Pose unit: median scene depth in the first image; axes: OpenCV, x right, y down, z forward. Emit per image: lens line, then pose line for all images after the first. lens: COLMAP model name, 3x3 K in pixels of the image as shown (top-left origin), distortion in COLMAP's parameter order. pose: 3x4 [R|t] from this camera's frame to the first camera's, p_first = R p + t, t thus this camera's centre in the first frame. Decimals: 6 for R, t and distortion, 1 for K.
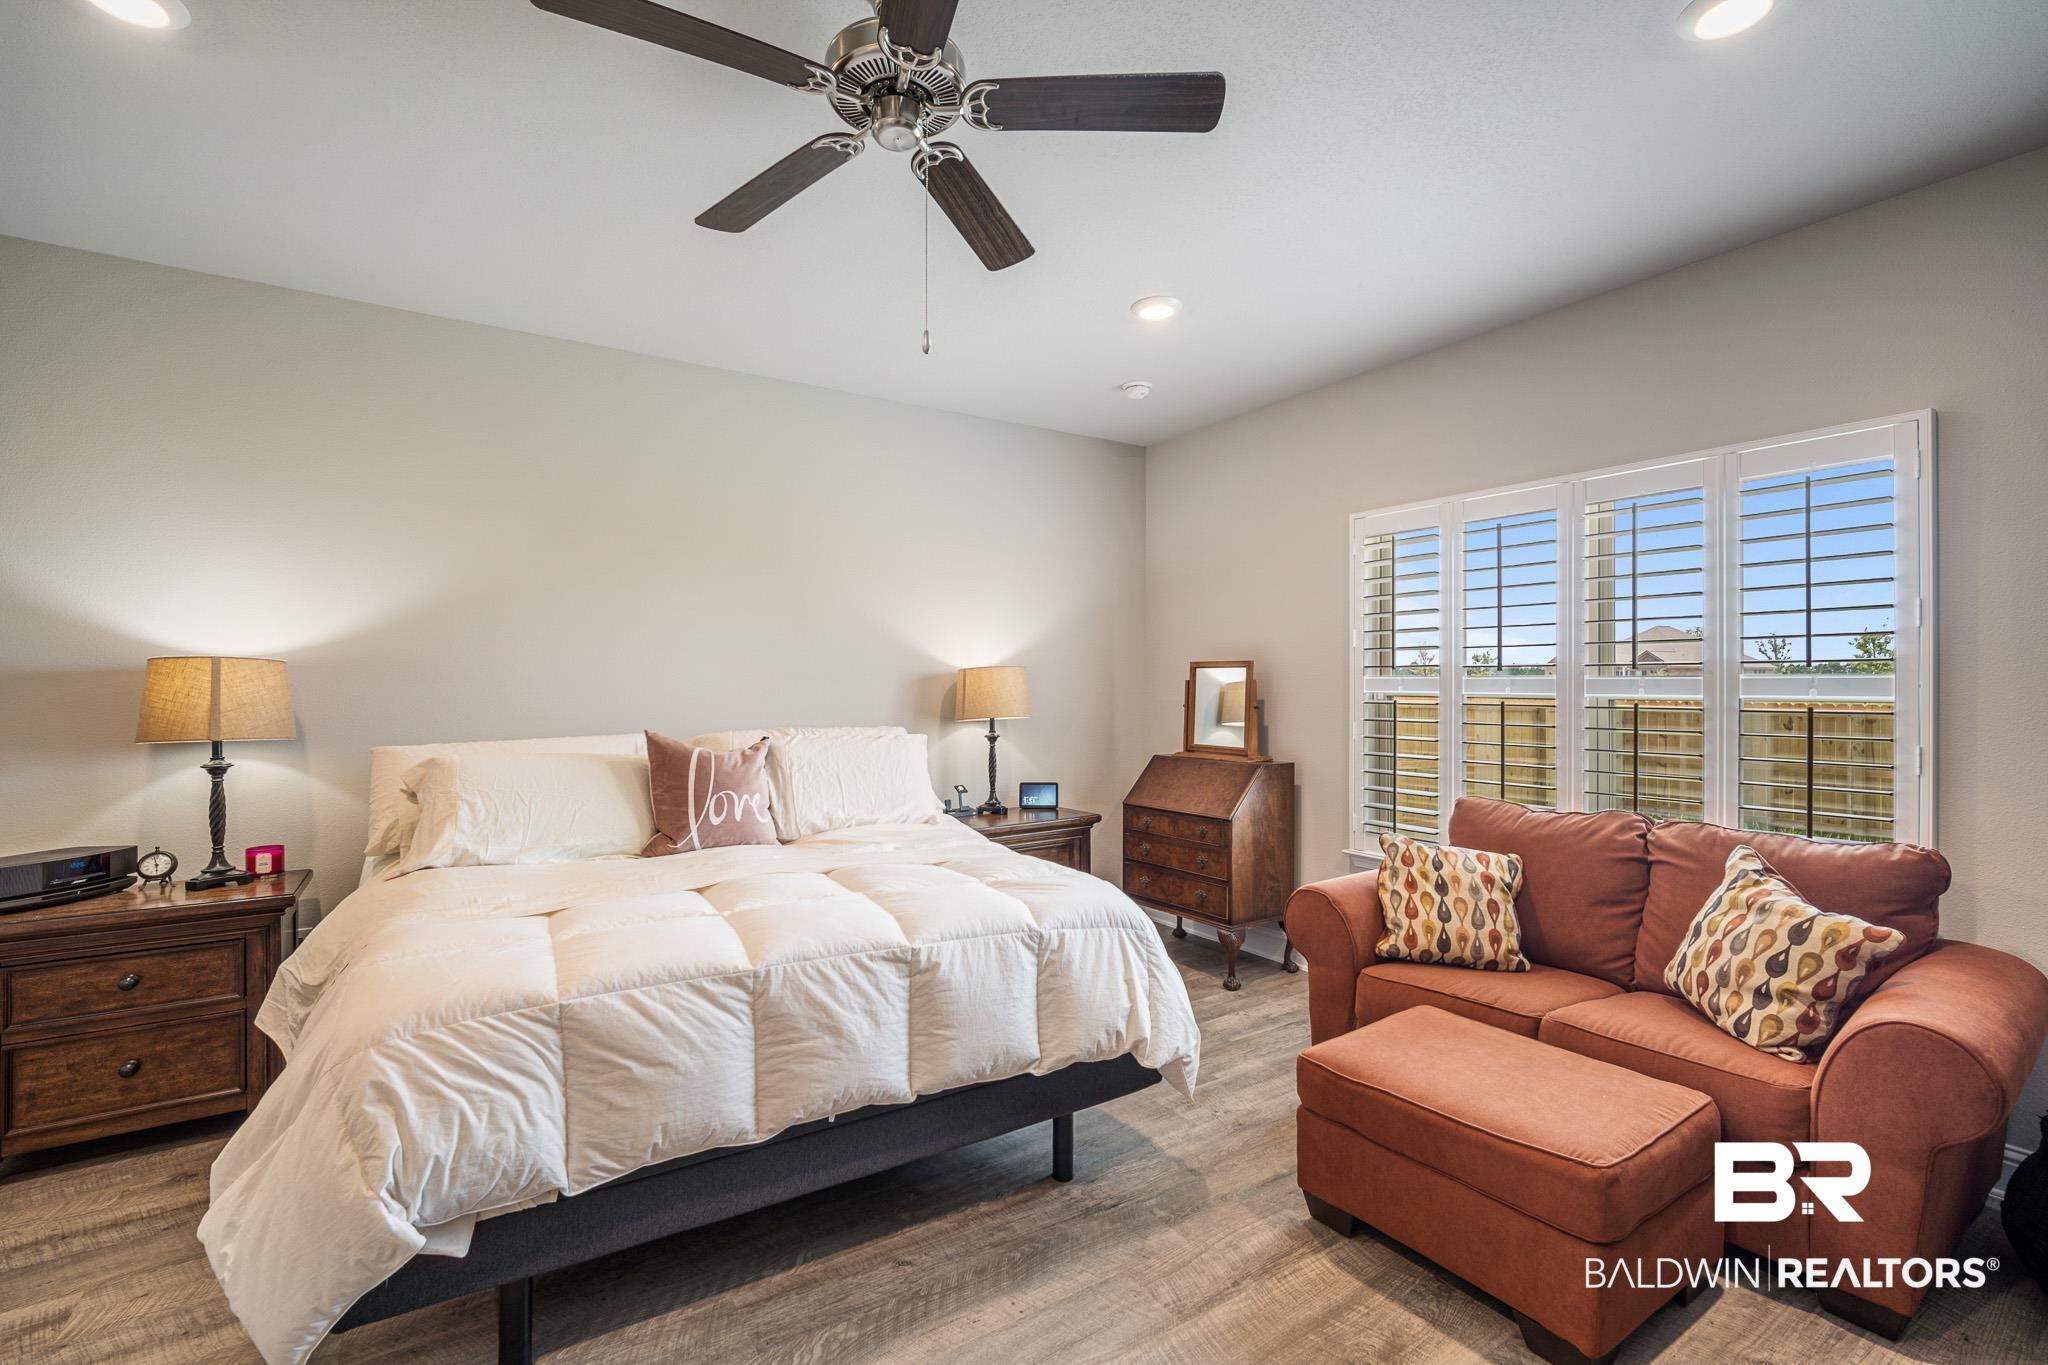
lens RADIAL K [[902.3, 0, 1018.2], [0, 902.3, 681.5], [0, 0, 1]] dist [-0.008319, 0.001616]
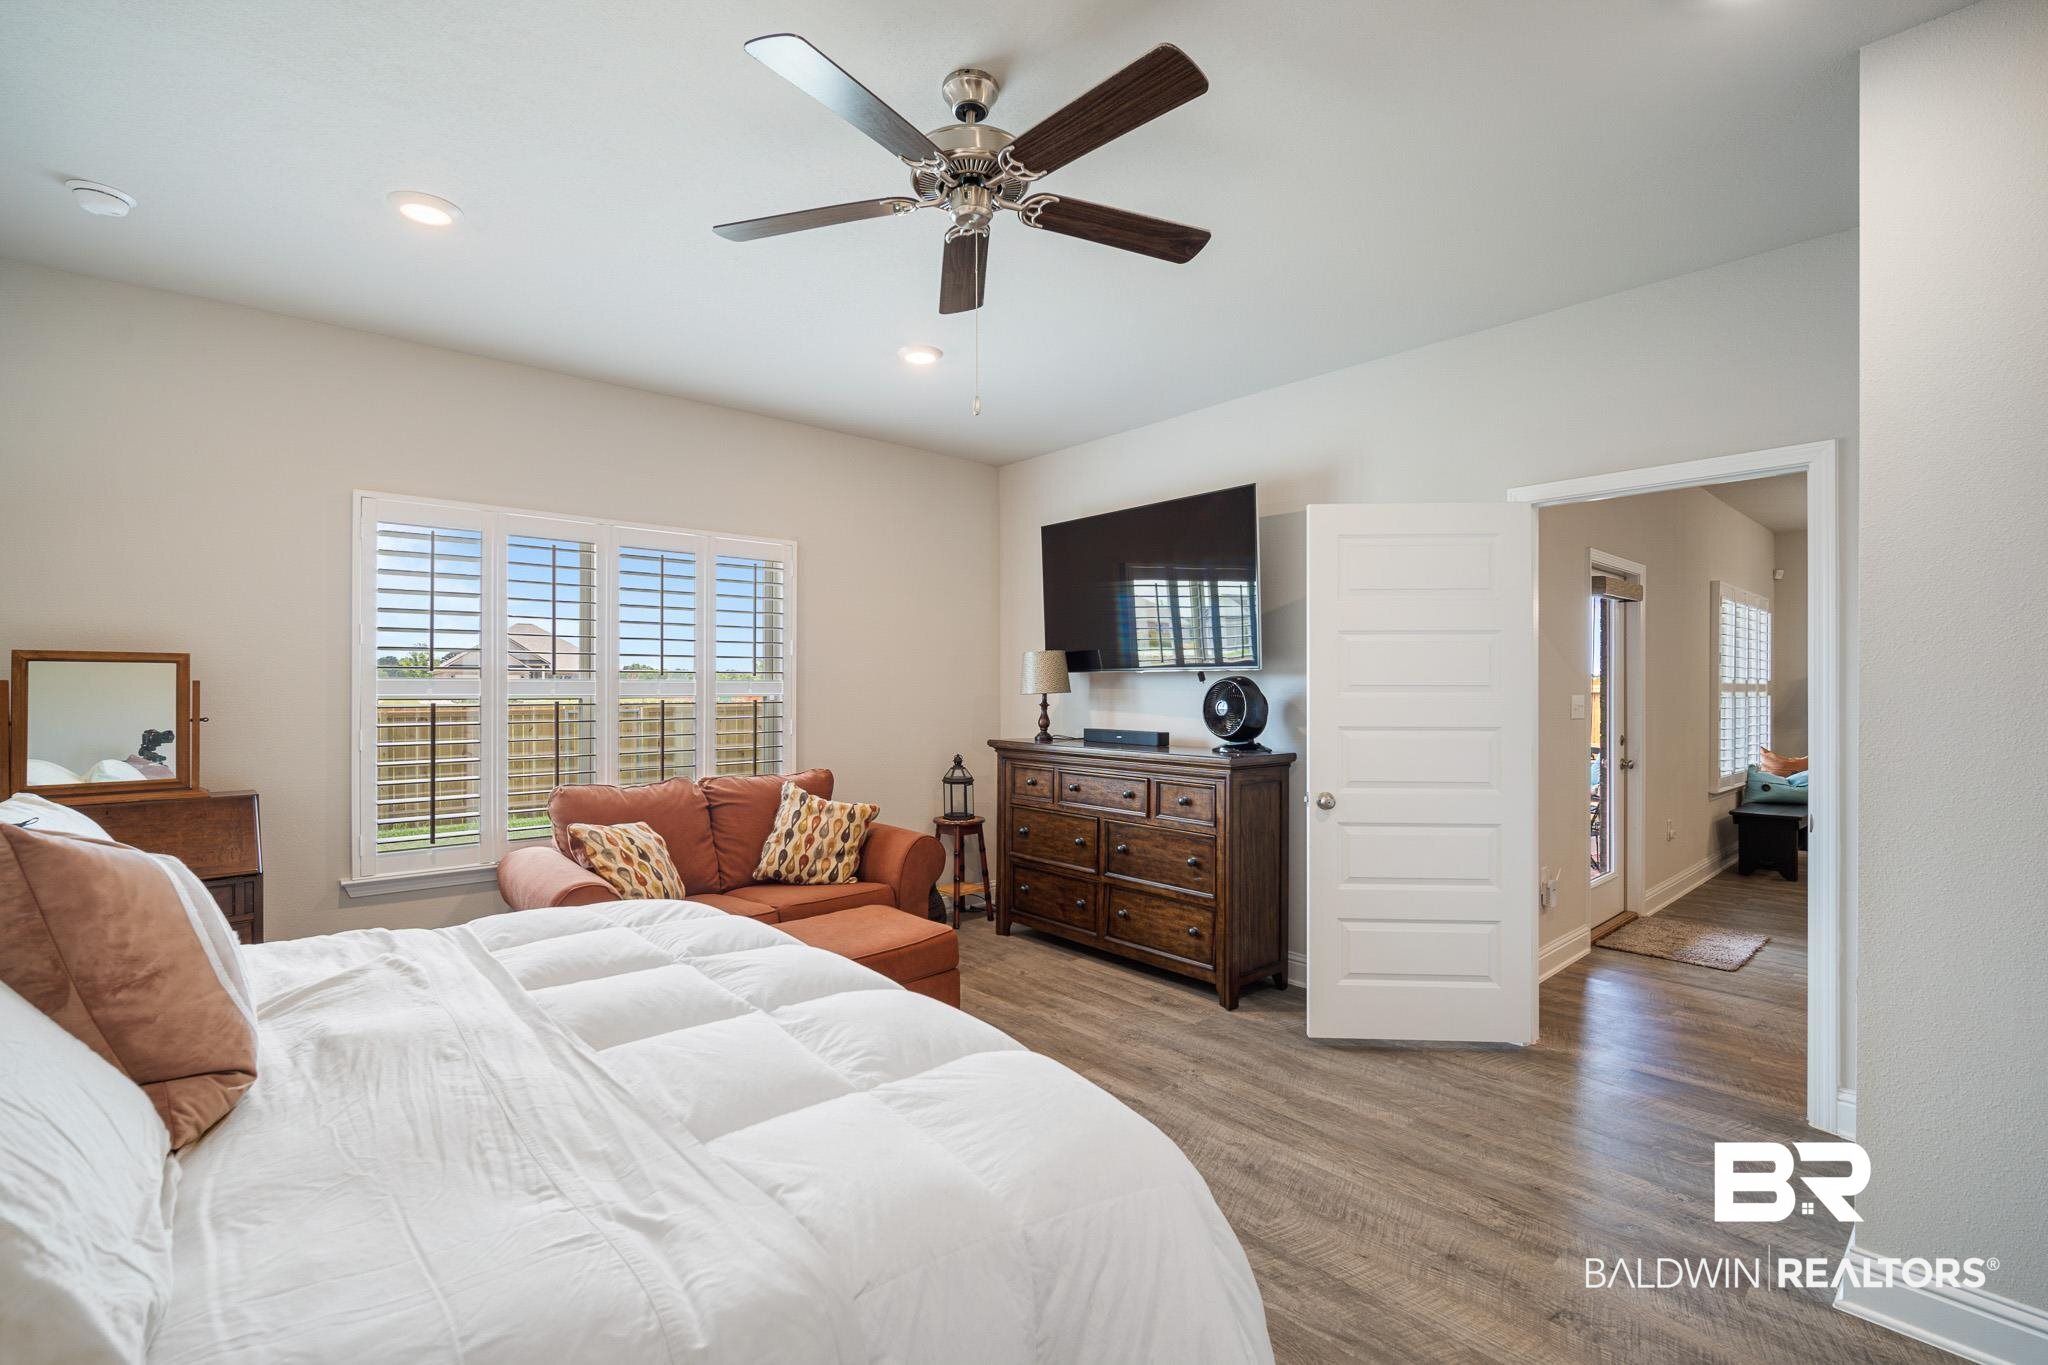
lens RADIAL K [[902.3, 0, 1018.6], [0, 902.3, 687.7], [0, 0, 1]] dist [-0.008319, 0.001616]
pose [[-0.157424, -0.002491, 0.987528, -0.998050], [0.000673, 0.999996, 0.002630, 0.001513], [-0.987531, 0.001079, -0.157422, 0.876127]]
